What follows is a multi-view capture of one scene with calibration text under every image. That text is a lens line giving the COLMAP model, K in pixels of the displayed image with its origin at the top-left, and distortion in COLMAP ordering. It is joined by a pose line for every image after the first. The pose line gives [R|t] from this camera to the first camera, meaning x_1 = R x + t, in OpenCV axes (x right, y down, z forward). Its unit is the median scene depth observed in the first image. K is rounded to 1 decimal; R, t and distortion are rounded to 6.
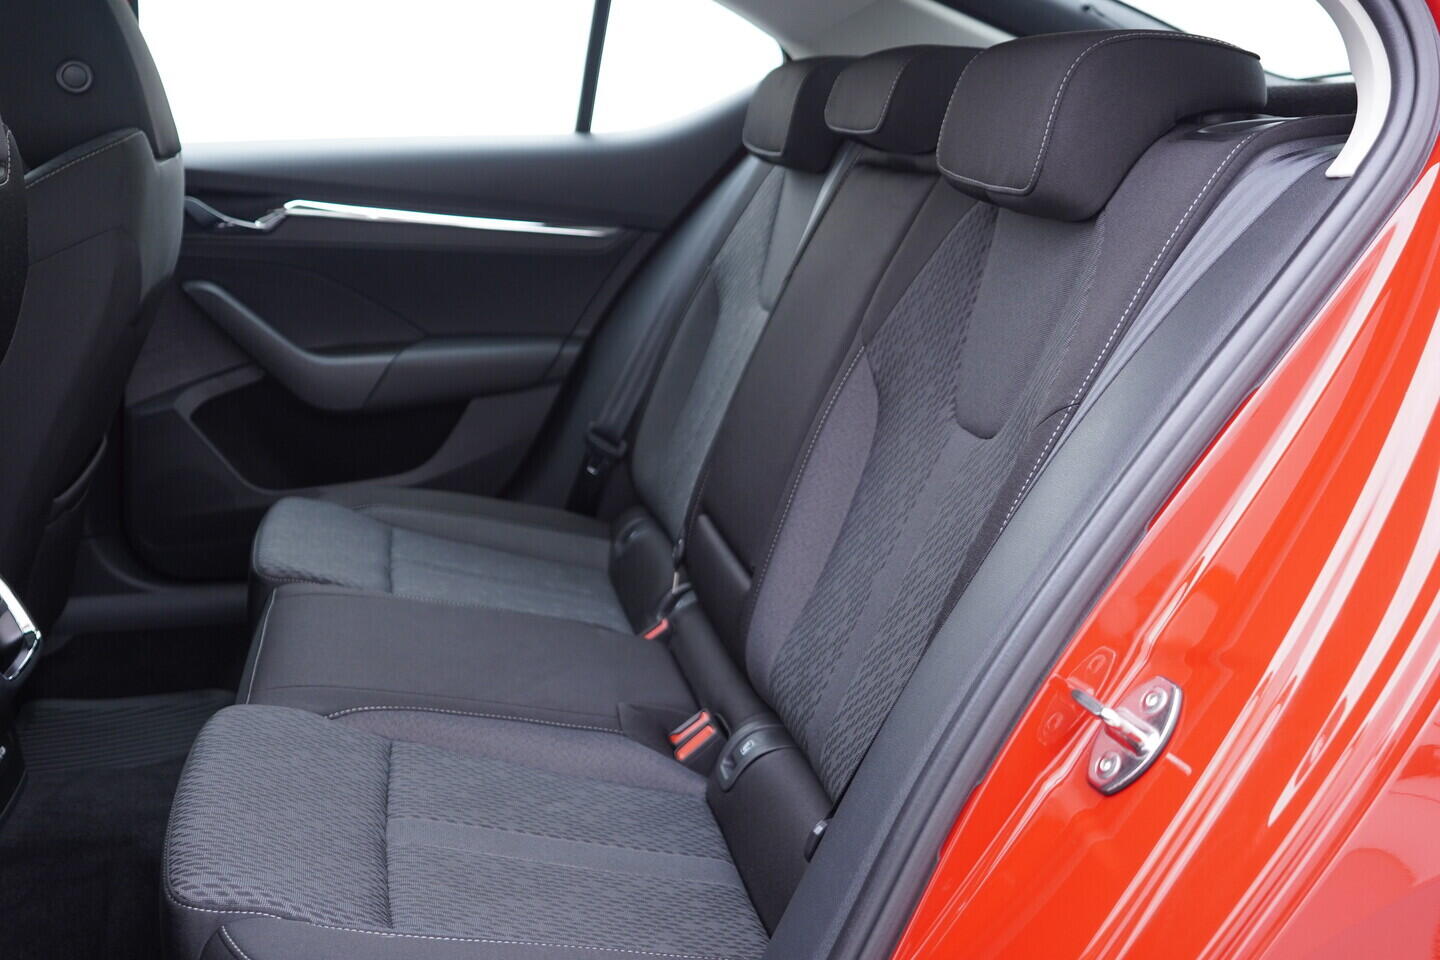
lens RADIAL K [[1495.6, 0, 719.5], [0, 1495.6, 477.0], [0, 0, 1]] dist [0.015128, 0.000000]
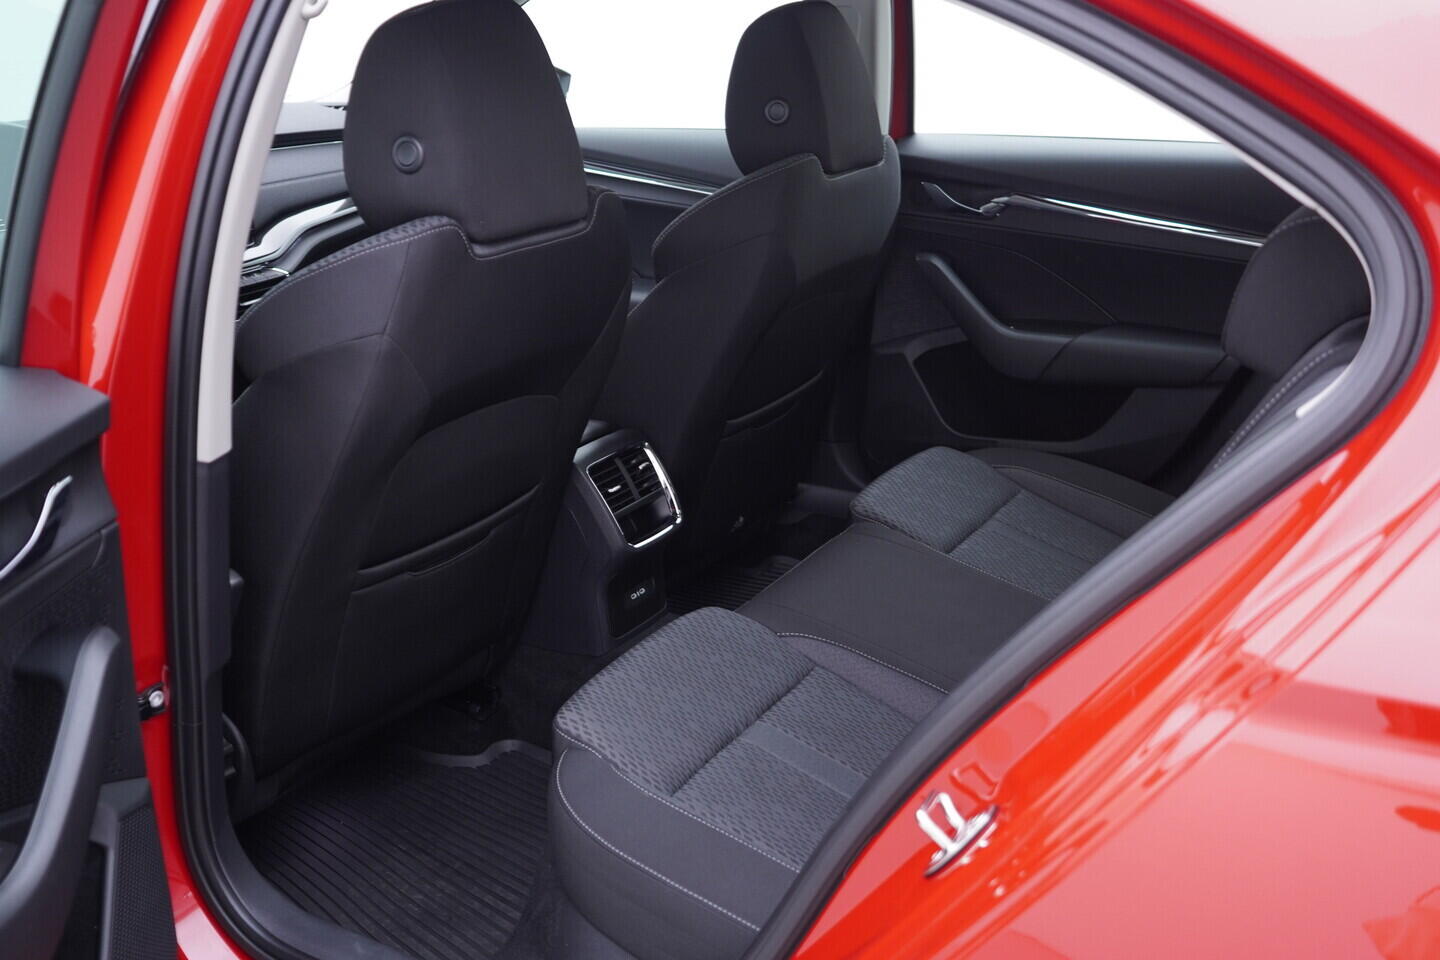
lens RADIAL K [[1495.6, 0, 715.2], [0, 1495.6, 481.8], [0, 0, 1]] dist [0.015128, 0.000000]
pose [[0.738296, 0.219389, -0.637799, 0.329715], [-0.159704, 0.975592, 0.150714, -0.104263], [0.655297, -0.009412, 0.755313, -0.022970]]
